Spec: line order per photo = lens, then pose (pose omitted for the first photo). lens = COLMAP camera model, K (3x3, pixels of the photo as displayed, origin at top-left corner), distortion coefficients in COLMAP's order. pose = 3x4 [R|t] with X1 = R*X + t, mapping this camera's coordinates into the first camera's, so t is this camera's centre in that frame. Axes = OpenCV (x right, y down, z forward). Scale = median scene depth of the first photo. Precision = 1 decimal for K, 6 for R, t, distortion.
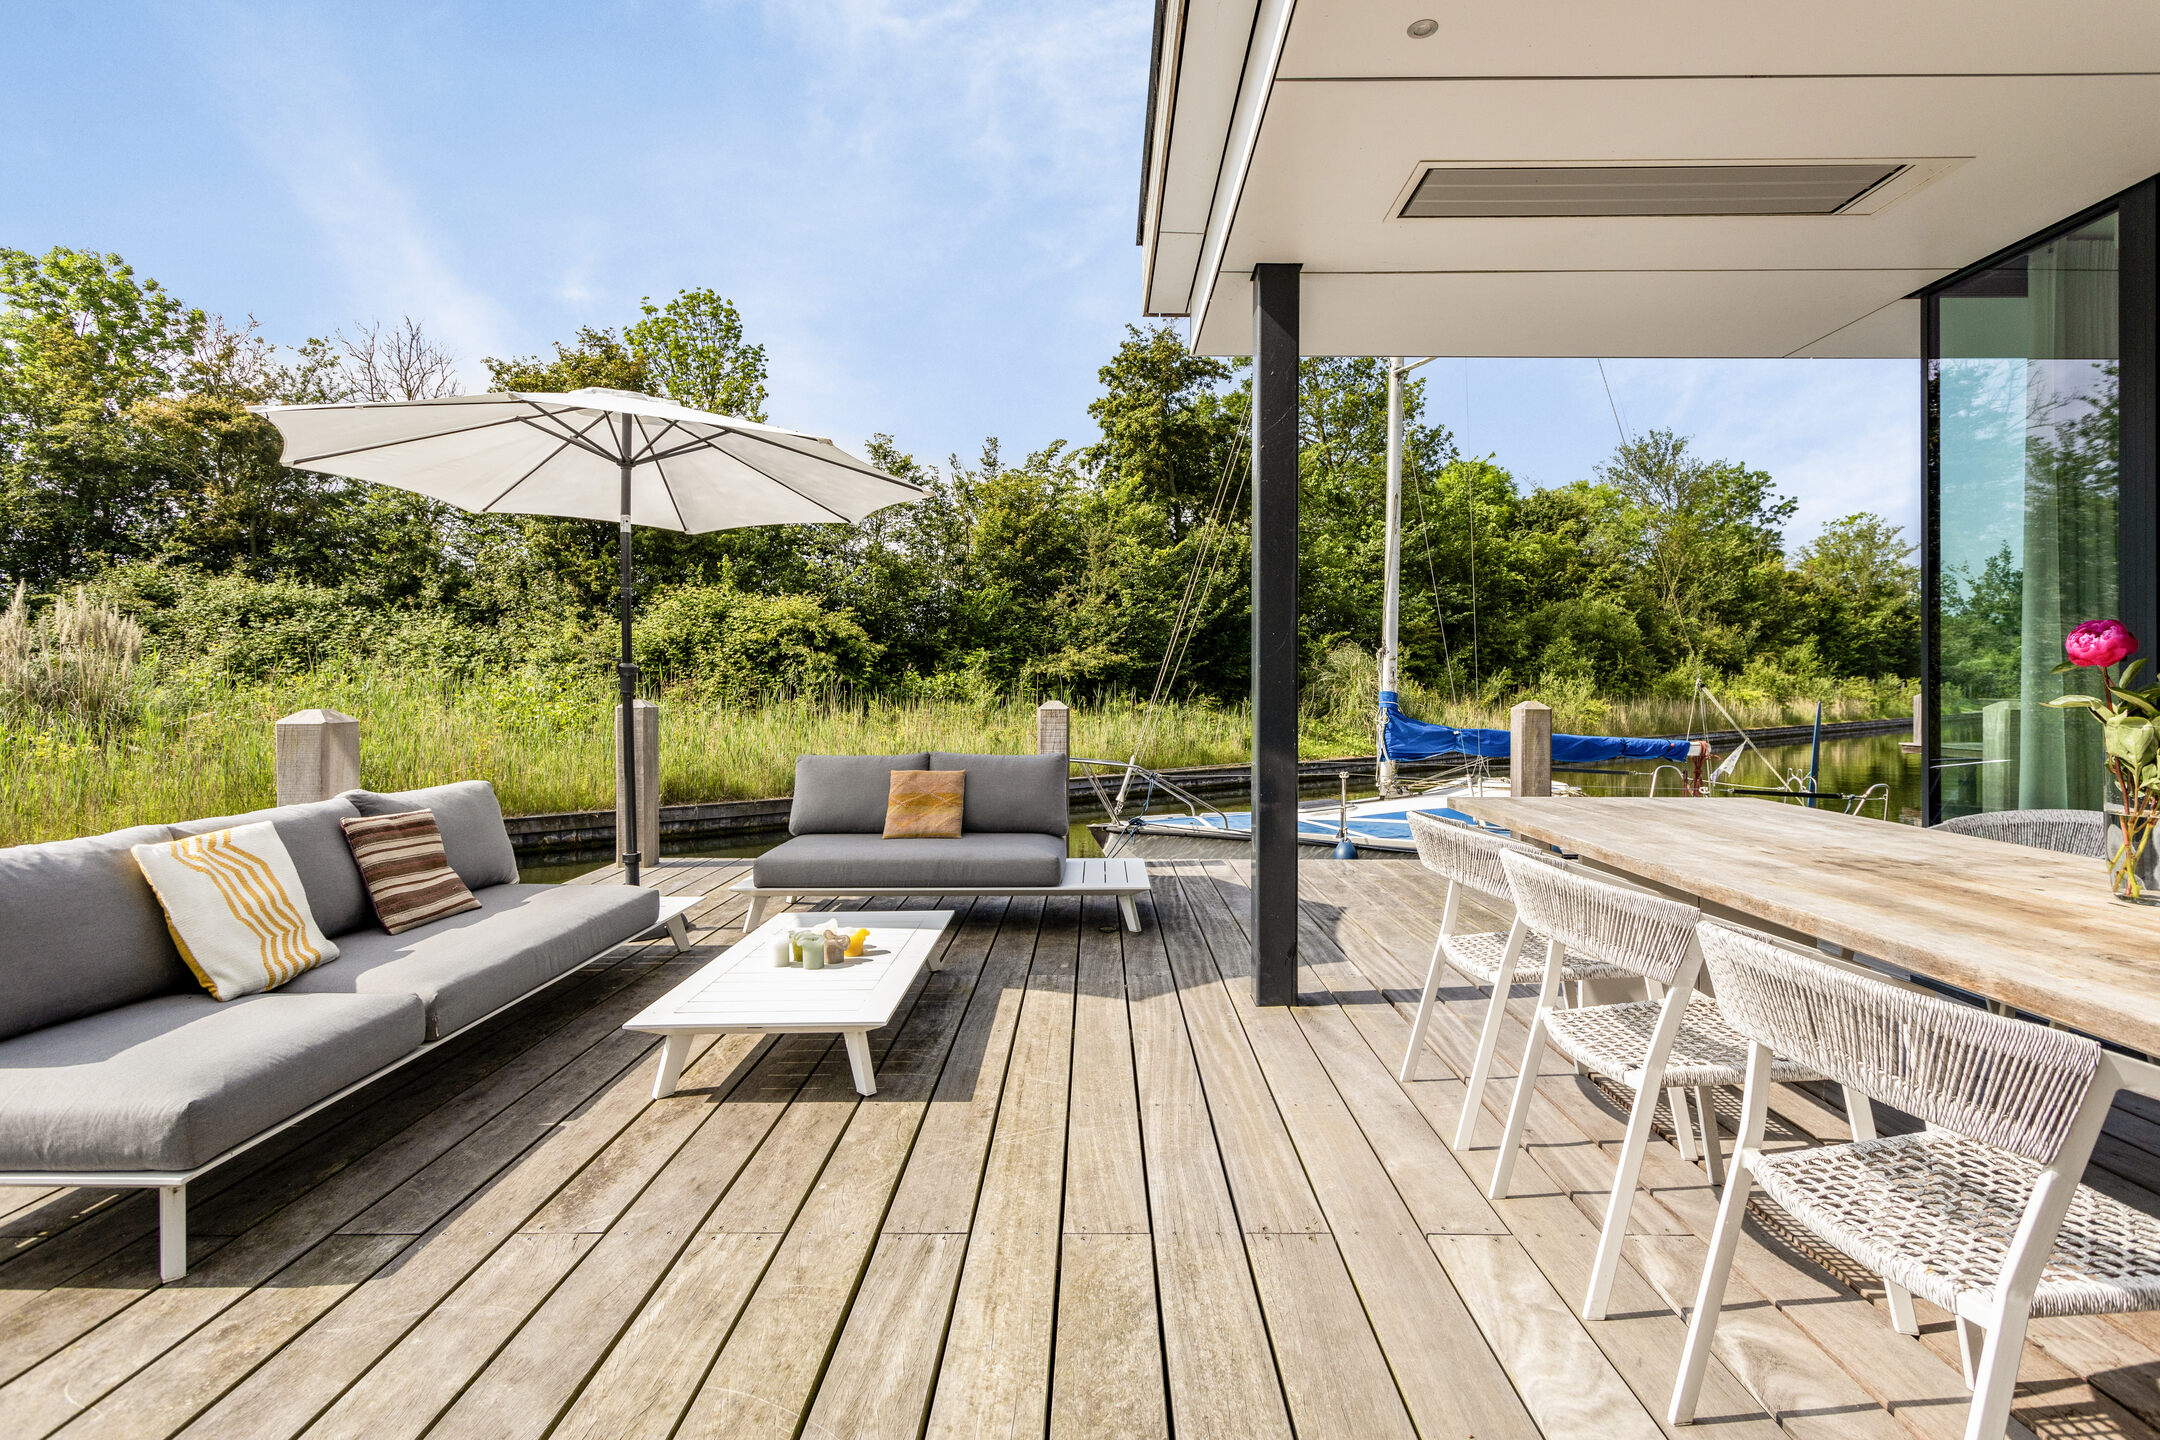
lens RADIAL K [[1042.4, 0, 1087.9], [0, 1042.4, 682.9], [0, 0, 1]] dist [-0.001117, -0.000191]
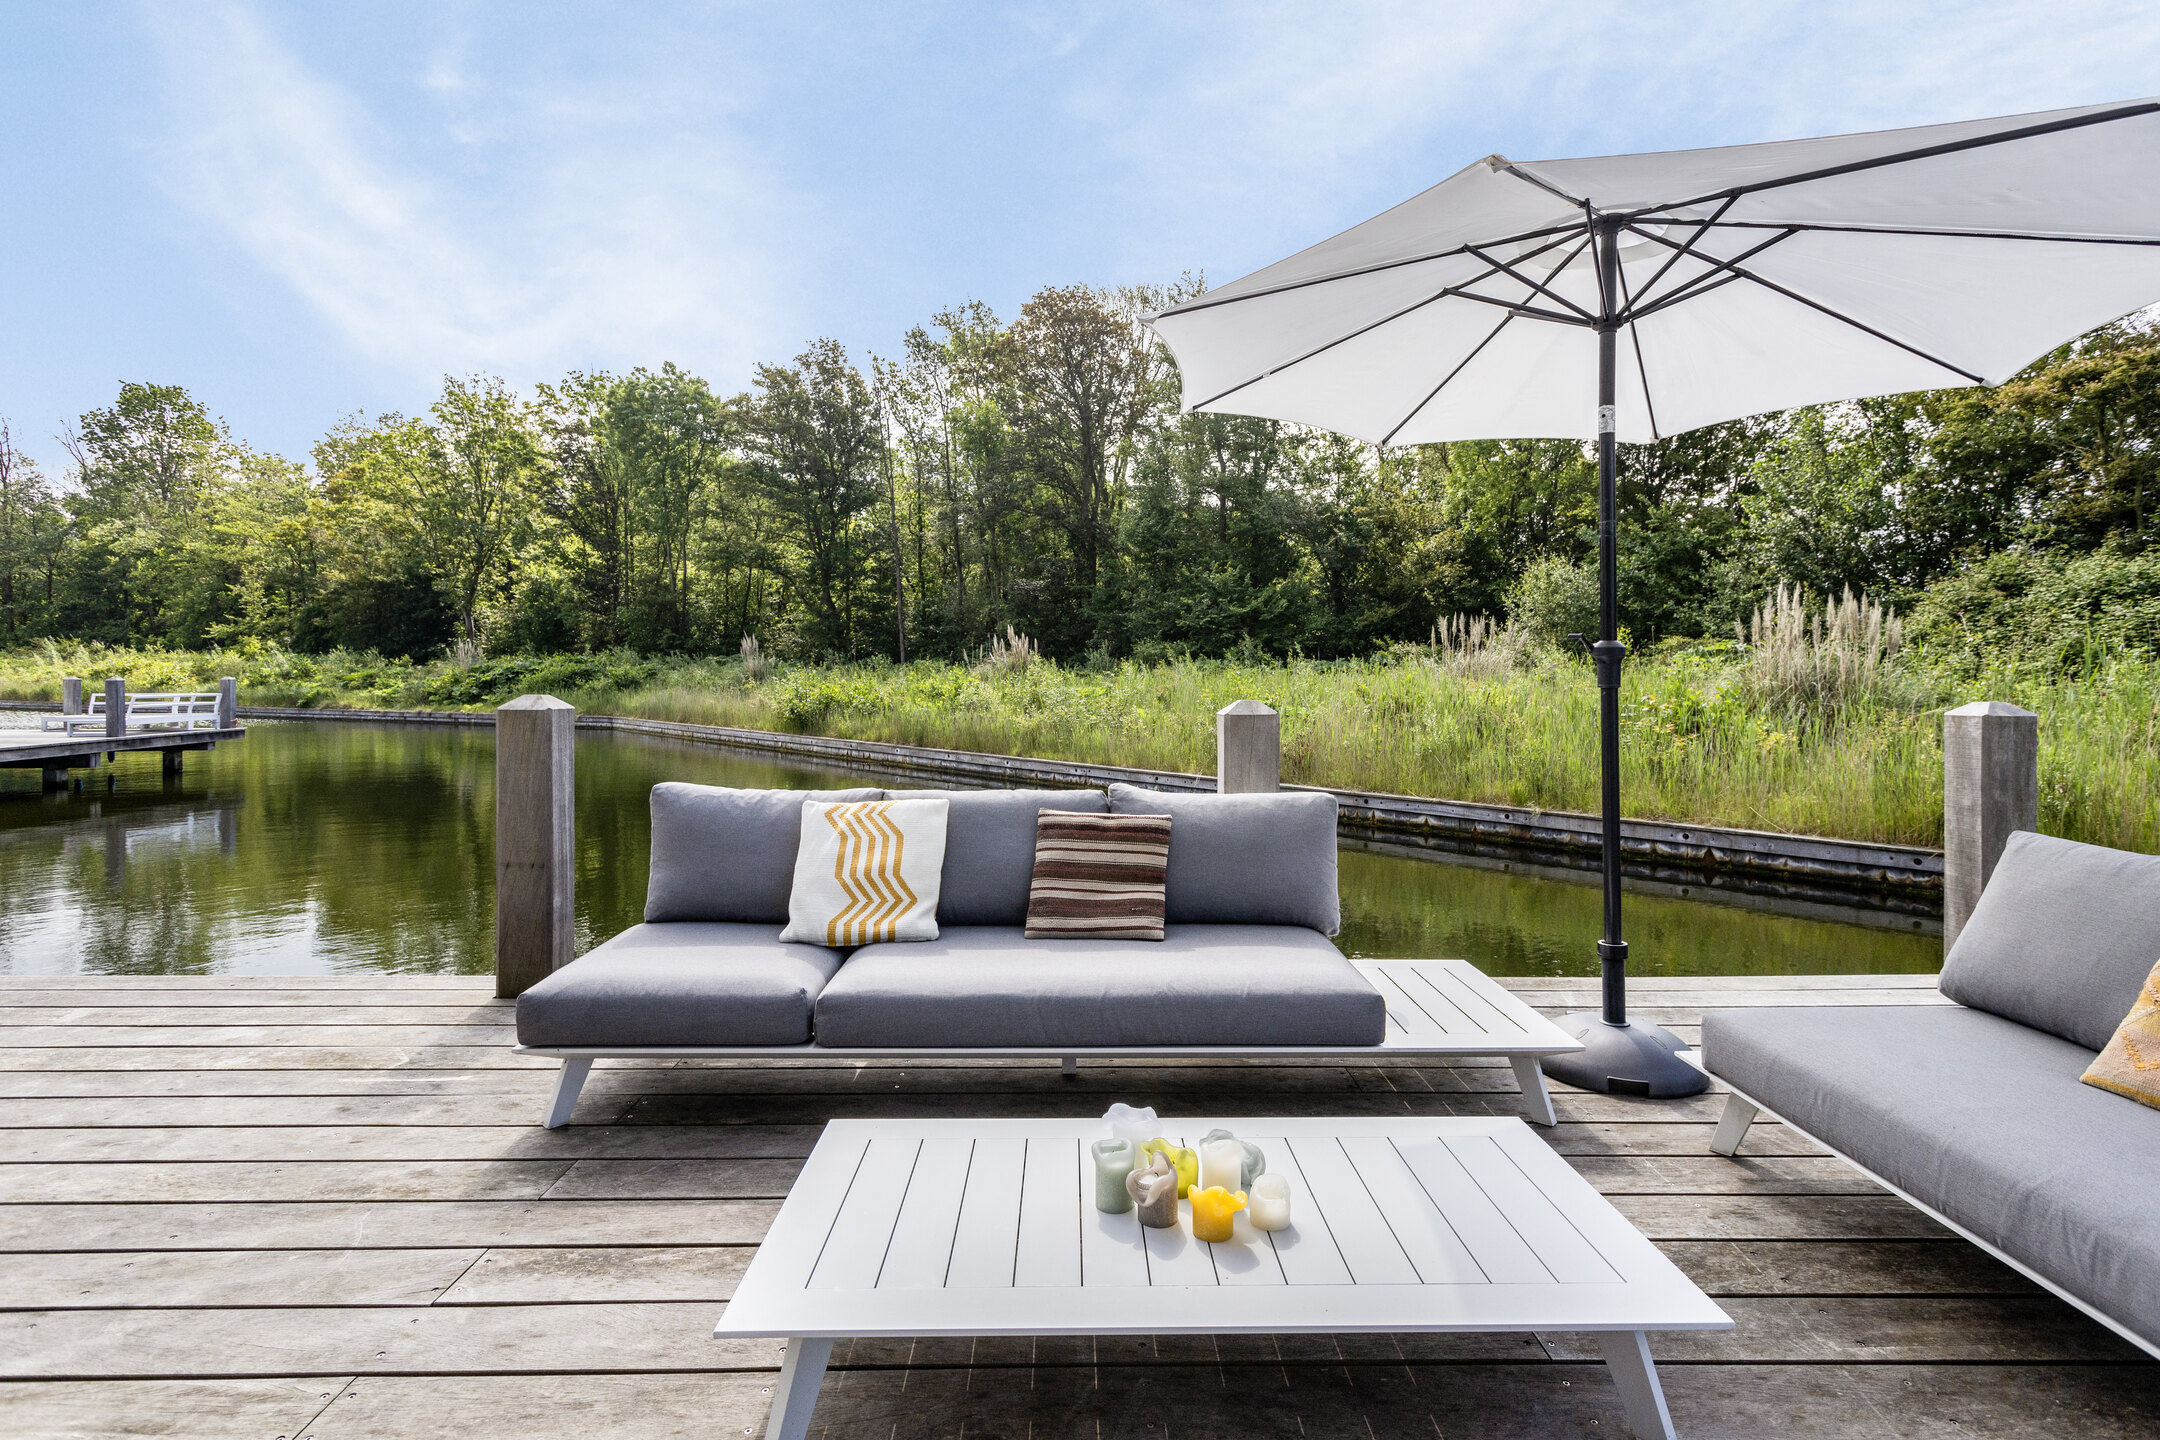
lens RADIAL K [[1042.4, 0, 1087.9], [0, 1042.4, 682.9], [0, 0, 1]] dist [-0.001117, -0.000191]
pose [[0.028228, 0.006439, -0.999581, 0.248440], [-0.000734, 0.999979, 0.006421, 0.004011], [0.999601, 0.000553, 0.028233, 0.919391]]
